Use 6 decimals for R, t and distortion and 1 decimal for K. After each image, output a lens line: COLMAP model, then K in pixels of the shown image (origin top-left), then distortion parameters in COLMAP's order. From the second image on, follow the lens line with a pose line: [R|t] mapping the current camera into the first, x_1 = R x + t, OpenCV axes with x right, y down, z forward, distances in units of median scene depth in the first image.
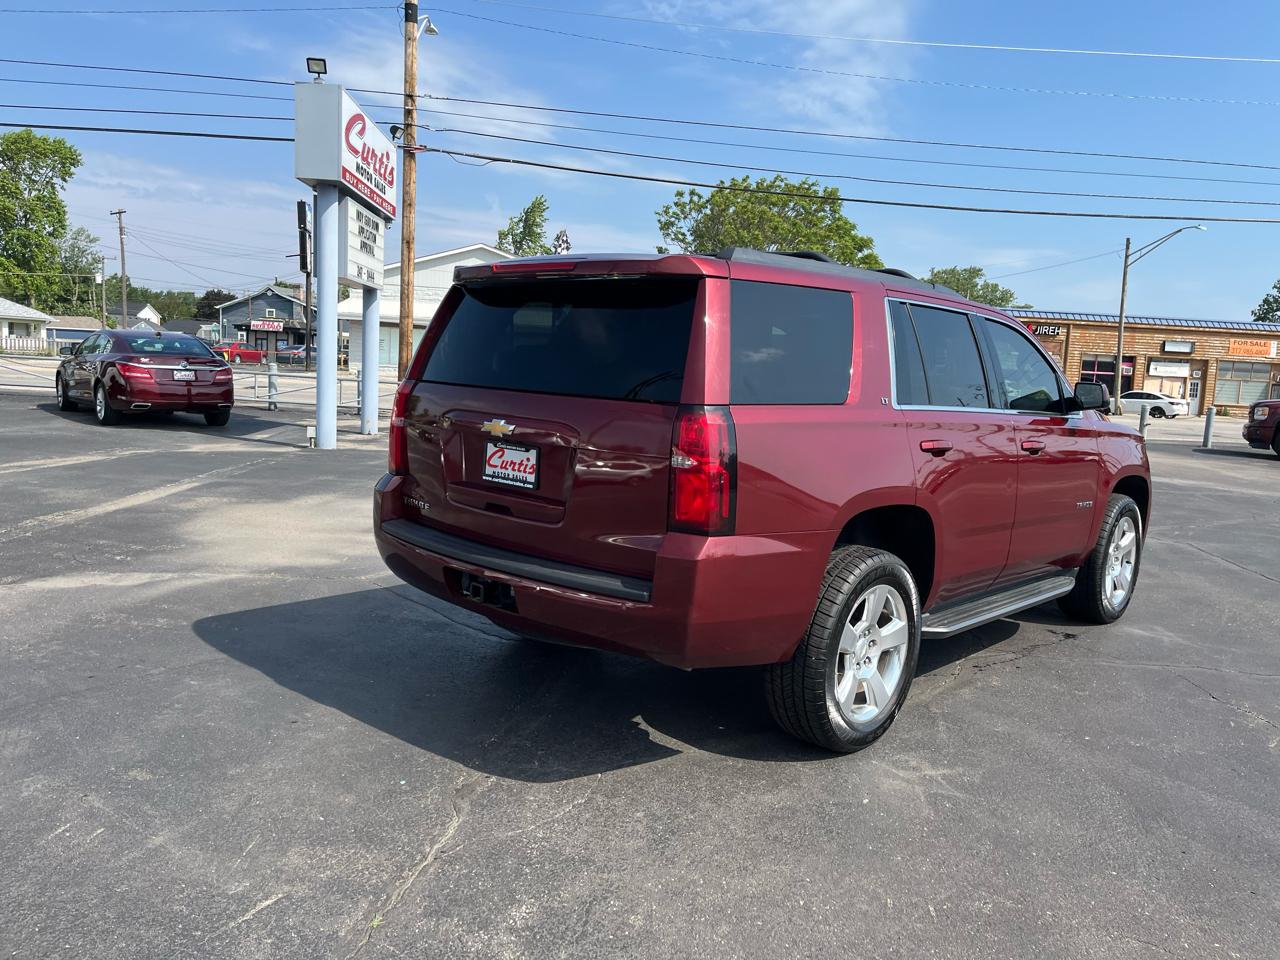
lens RADIAL K [[971.1, 0, 651.6], [0, 971.1, 469.6], [0, 0, 1]] dist [0.069373, -0.088461]
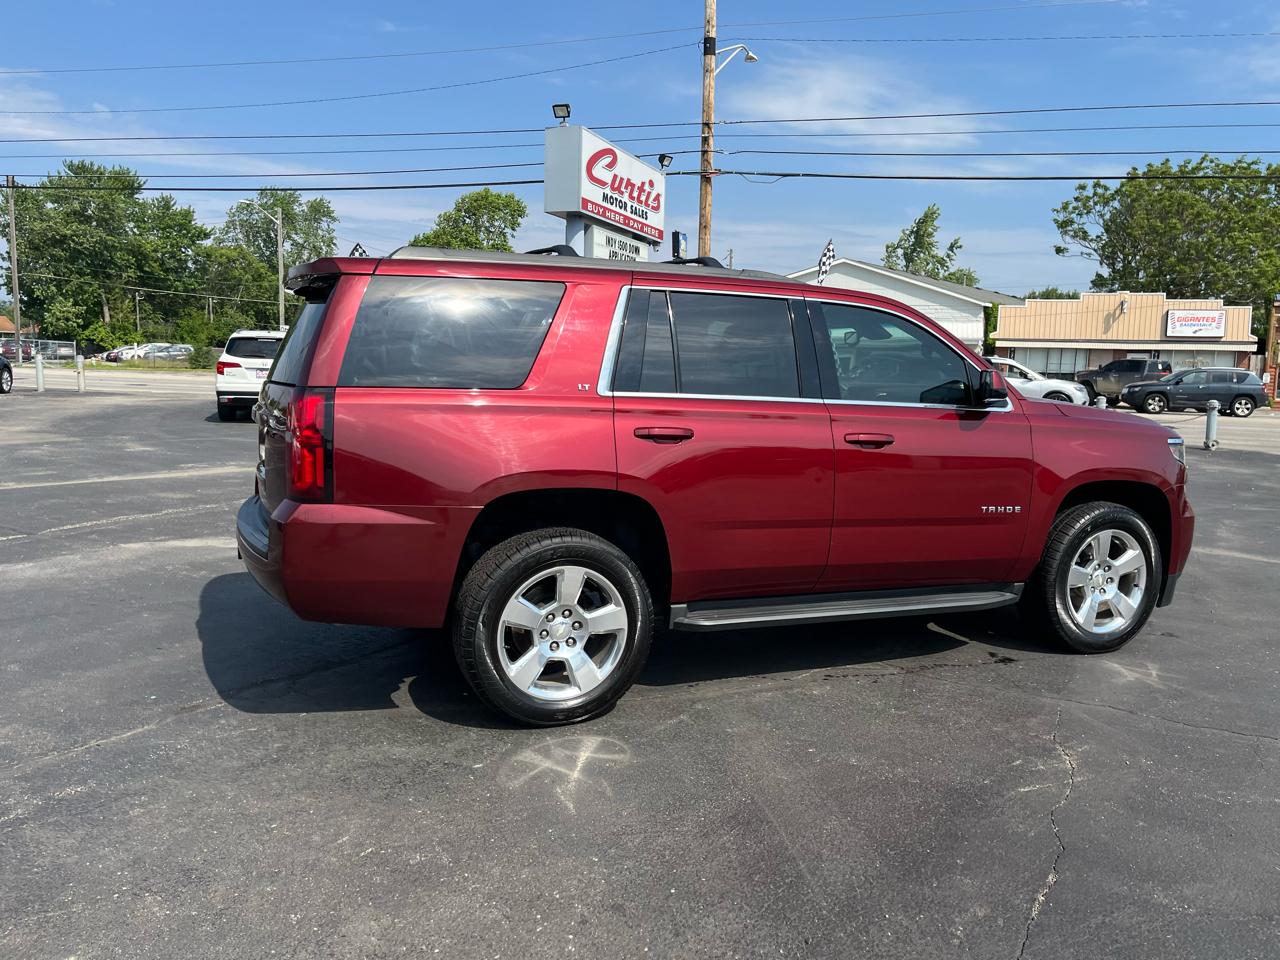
lens RADIAL K [[971.1, 0, 651.1], [0, 971.1, 472.8], [0, 0, 1]] dist [0.069373, -0.088461]
pose [[0.913178, 0.021528, -0.406992, 0.204994], [-0.027110, 0.999601, -0.007951, 0.007325], [0.406658, 0.018294, 0.913397, 0.029237]]
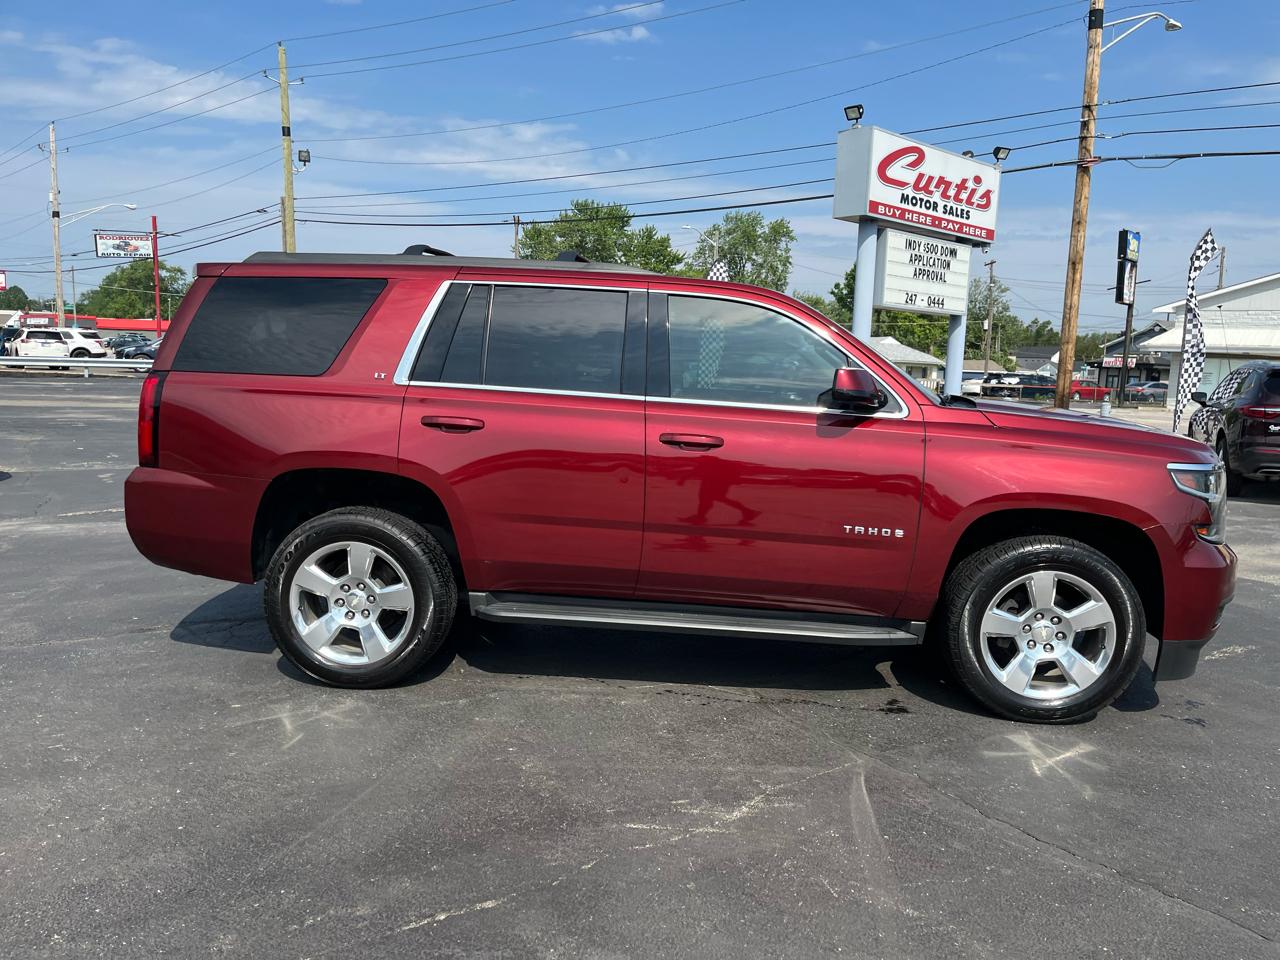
lens RADIAL K [[971.1, 0, 649.2], [0, 971.1, 484.1], [0, 0, 1]] dist [0.069373, -0.088461]
pose [[0.630193, 0.071496, -0.773140, 0.365302], [-0.092640, 0.995562, 0.016552, 0.001136], [0.770892, 0.061193, 0.634019, 0.156314]]
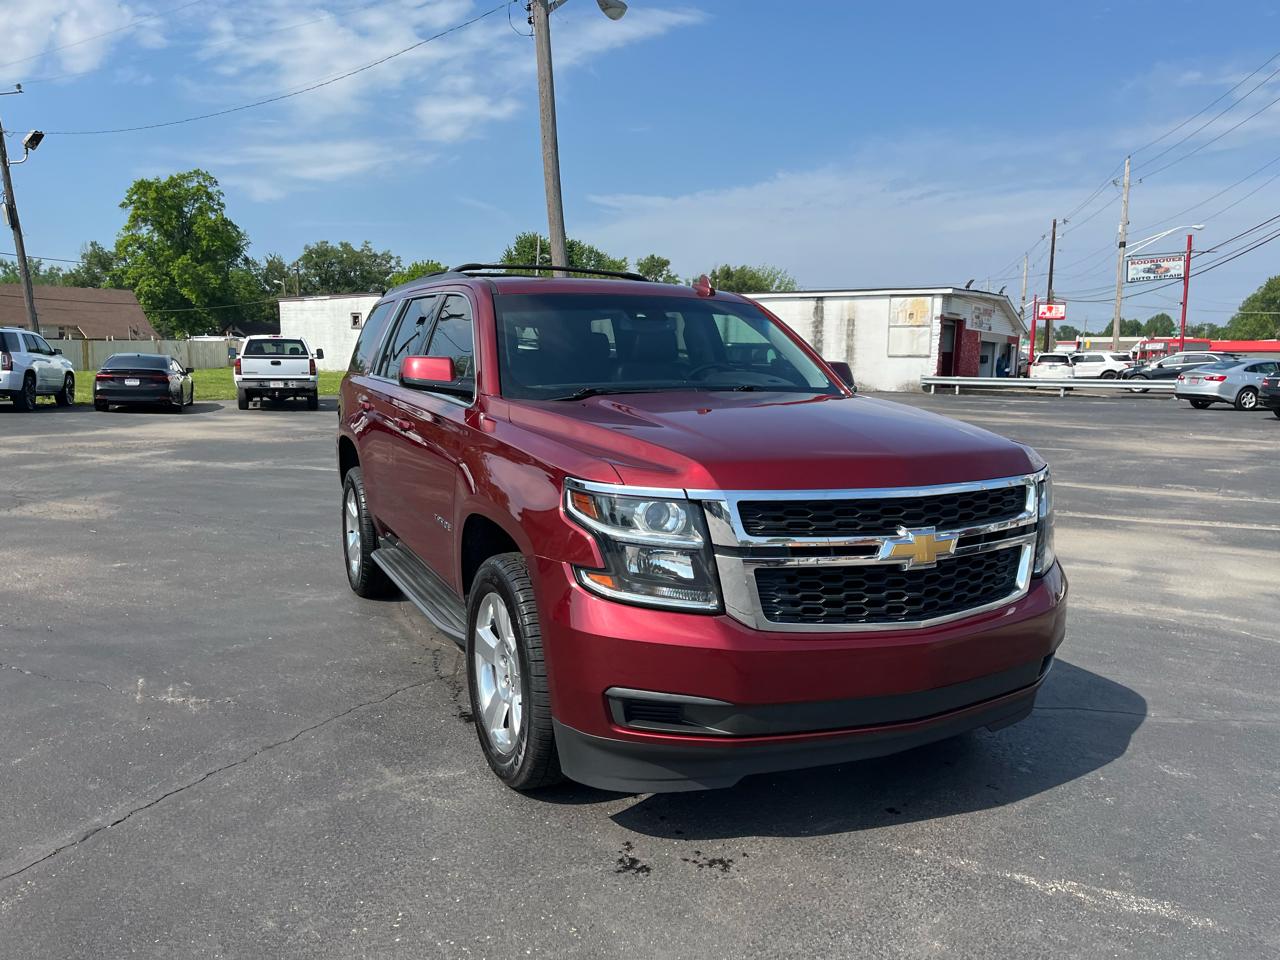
lens RADIAL K [[971.1, 0, 648.7], [0, 971.1, 482.0], [0, 0, 1]] dist [0.069373, -0.088461]
pose [[-0.364671, 0.066258, -0.928776, 0.427506], [-0.138147, 0.982576, 0.124337, -0.042865], [0.920832, 0.173650, -0.349163, 0.559622]]
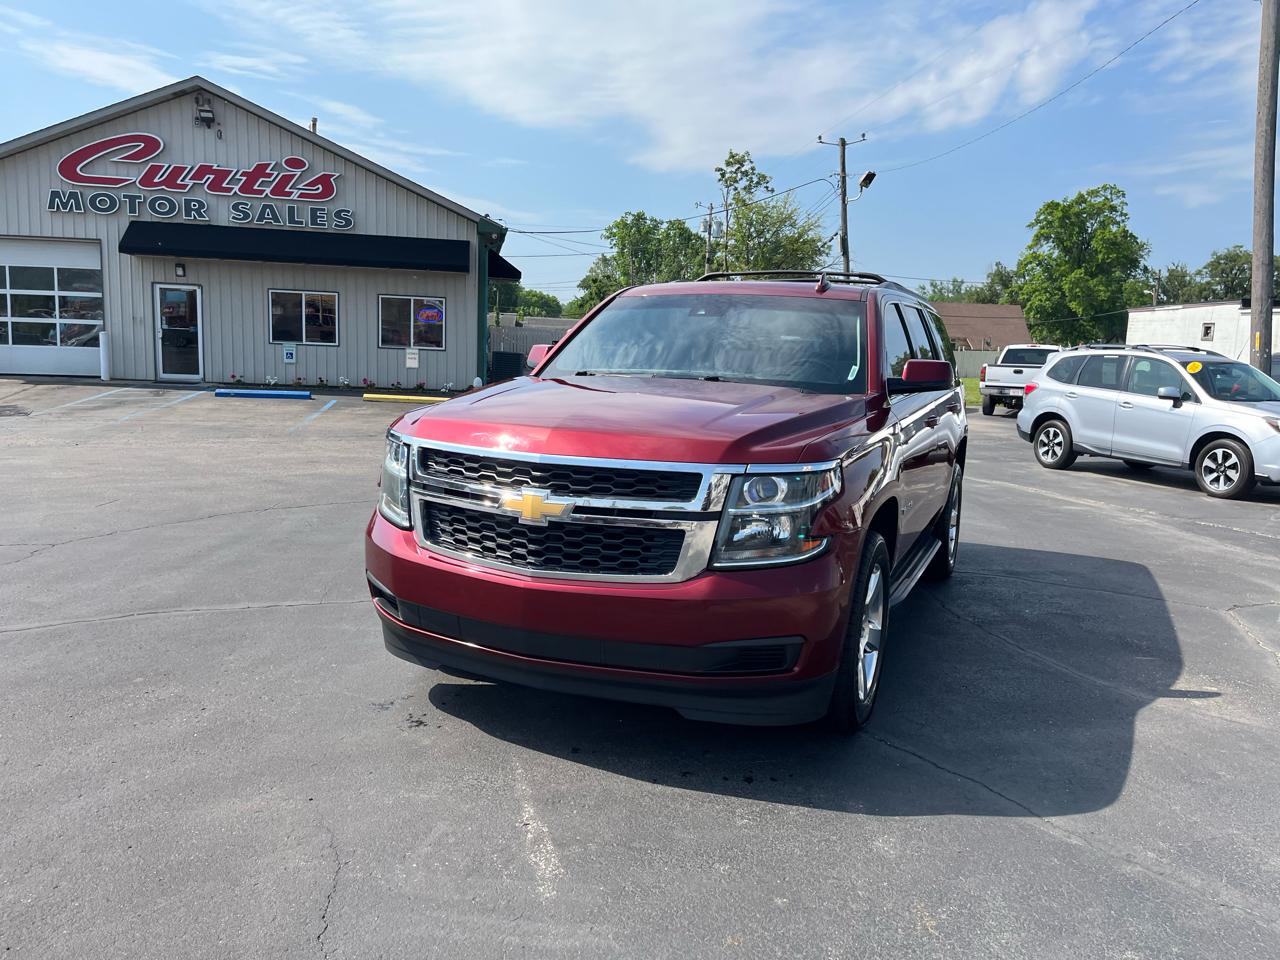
lens RADIAL K [[971.1, 0, 653.5], [0, 971.1, 477.8], [0, 0, 1]] dist [0.069373, -0.088461]
pose [[-0.937945, -0.039498, -0.344527, 0.264676], [-0.123288, 0.966567, 0.224829, -0.075985], [0.324128, 0.253353, -0.911457, 0.773121]]
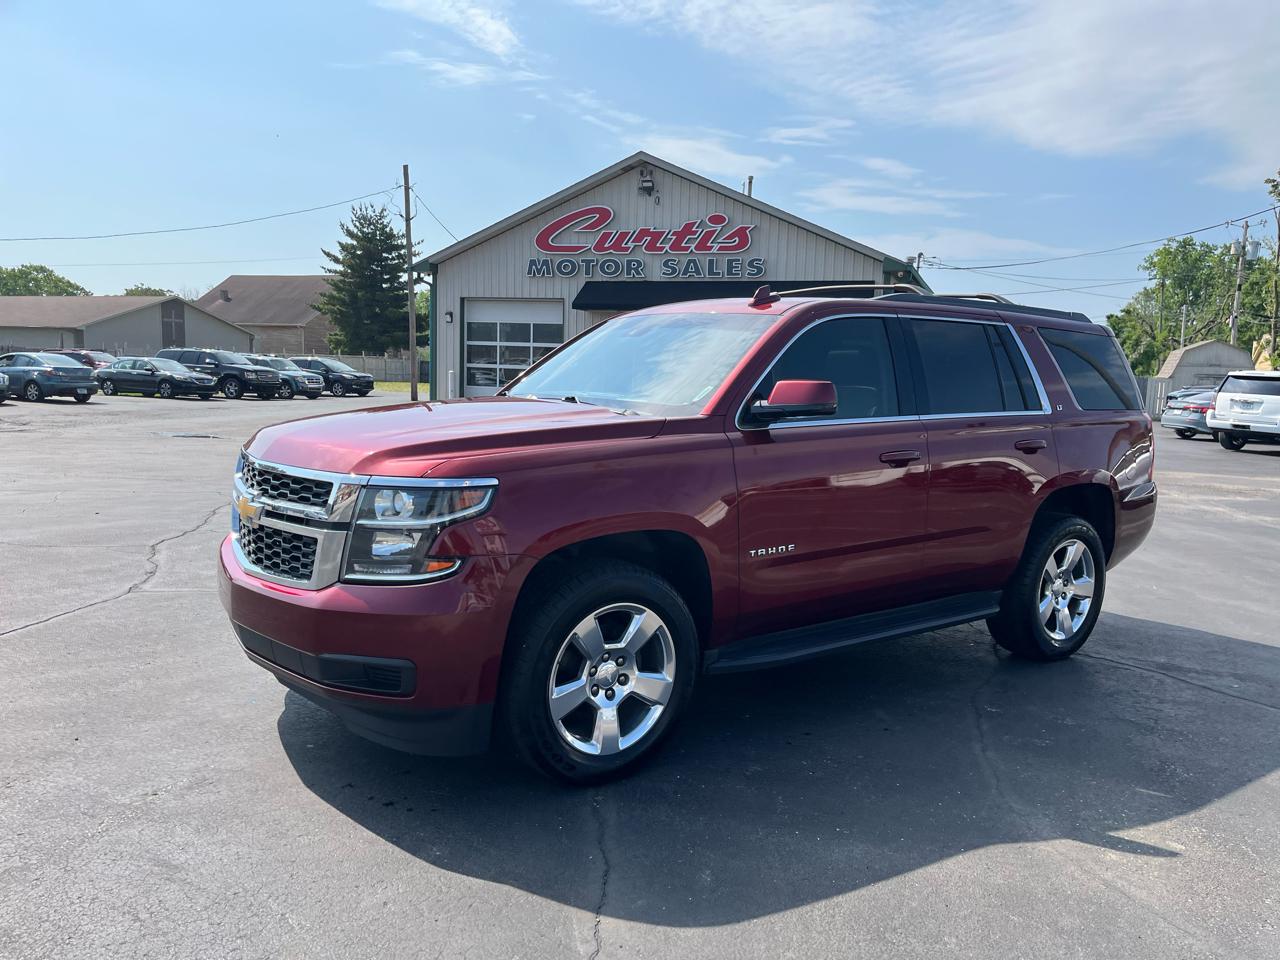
lens RADIAL K [[971.1, 0, 652.4], [0, 971.1, 482.7], [0, 0, 1]] dist [0.069373, -0.088461]
pose [[-0.981246, -0.101393, 0.163937, 0.057570], [-0.061120, 0.970252, 0.234255, -0.085938], [-0.182812, 0.219842, -0.958253, 0.775438]]
